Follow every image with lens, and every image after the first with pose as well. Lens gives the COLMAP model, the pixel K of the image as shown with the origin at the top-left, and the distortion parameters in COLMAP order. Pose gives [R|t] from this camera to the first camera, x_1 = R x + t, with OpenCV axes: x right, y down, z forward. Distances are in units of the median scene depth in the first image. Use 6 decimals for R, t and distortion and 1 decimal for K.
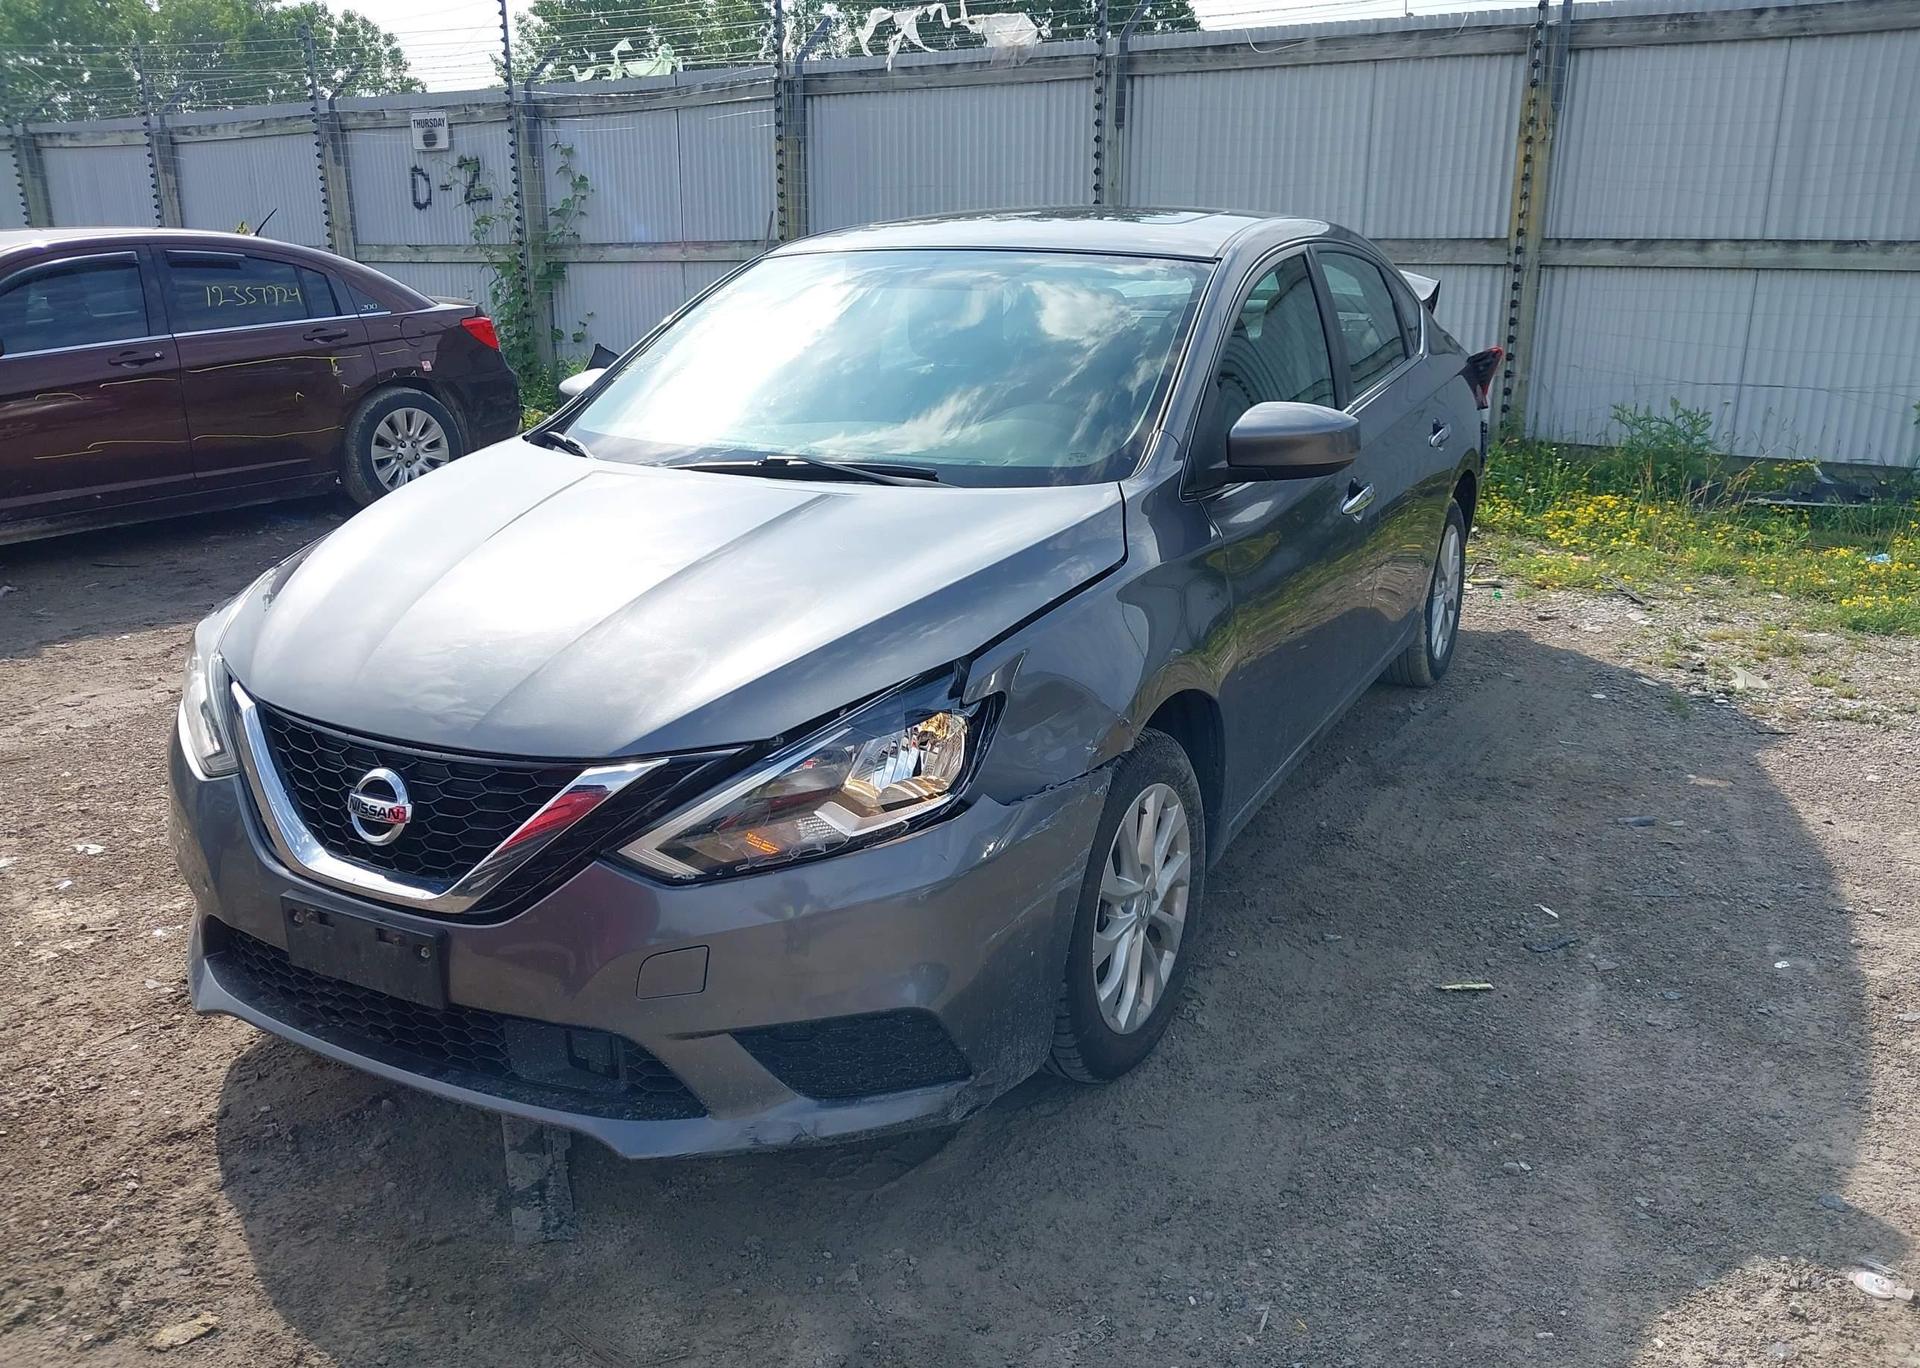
lens RADIAL K [[1550.0, 0, 940.3], [0, 1550.0, 692.0], [0, 0, 1]] dist [-0.014058, 0.012822]
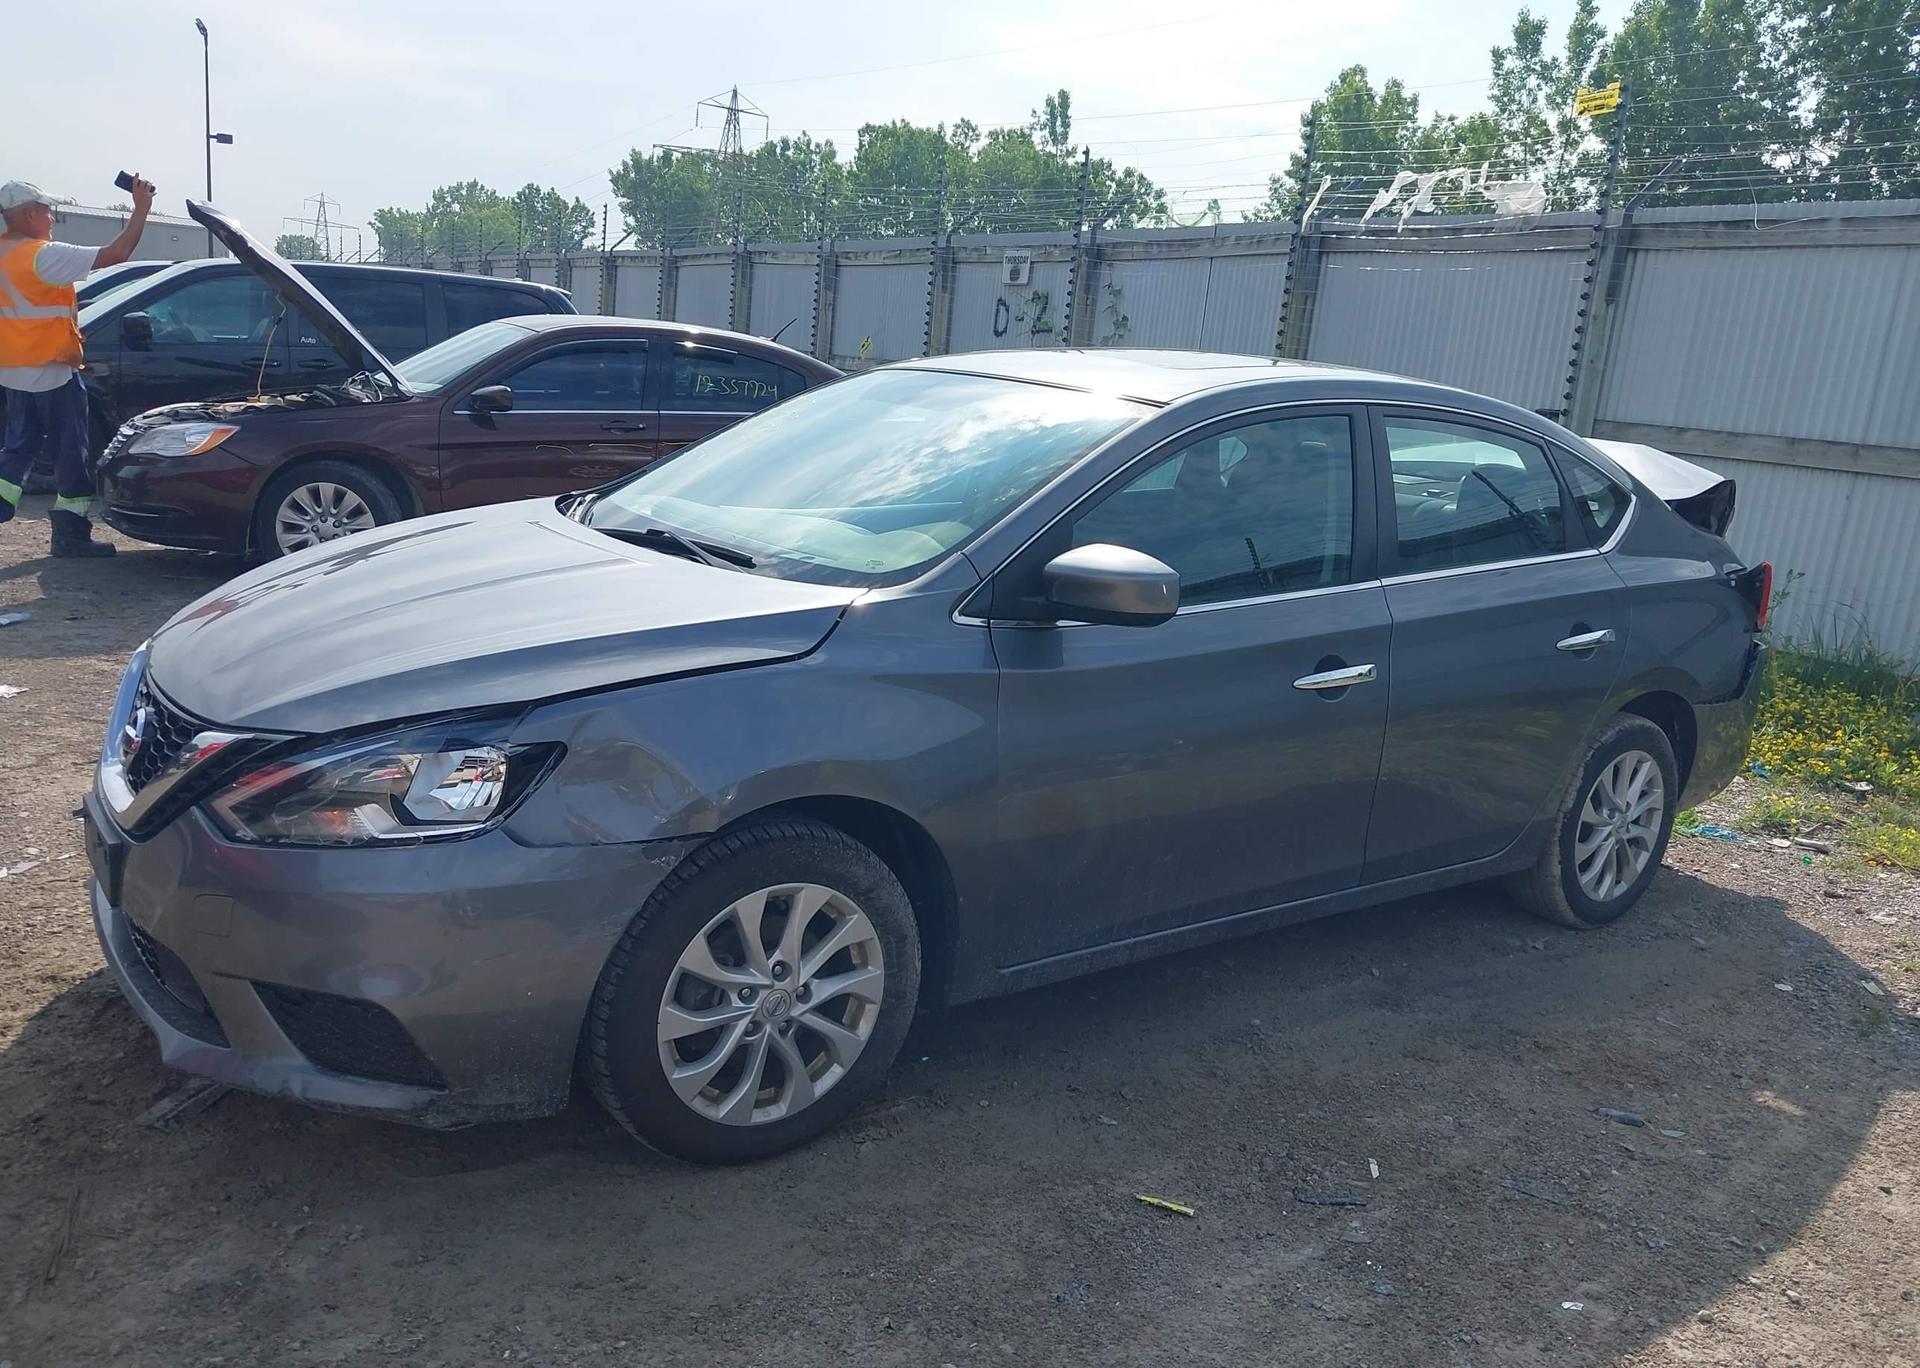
lens RADIAL K [[1550.0, 0, 957.5], [0, 1550.0, 685.7], [0, 0, 1]] dist [-0.014058, 0.012822]
pose [[0.894747, 0.170406, -0.412782, 0.175342], [-0.209596, 0.976445, -0.051223, -0.010159], [0.394331, 0.132349, 0.909388, 0.030845]]
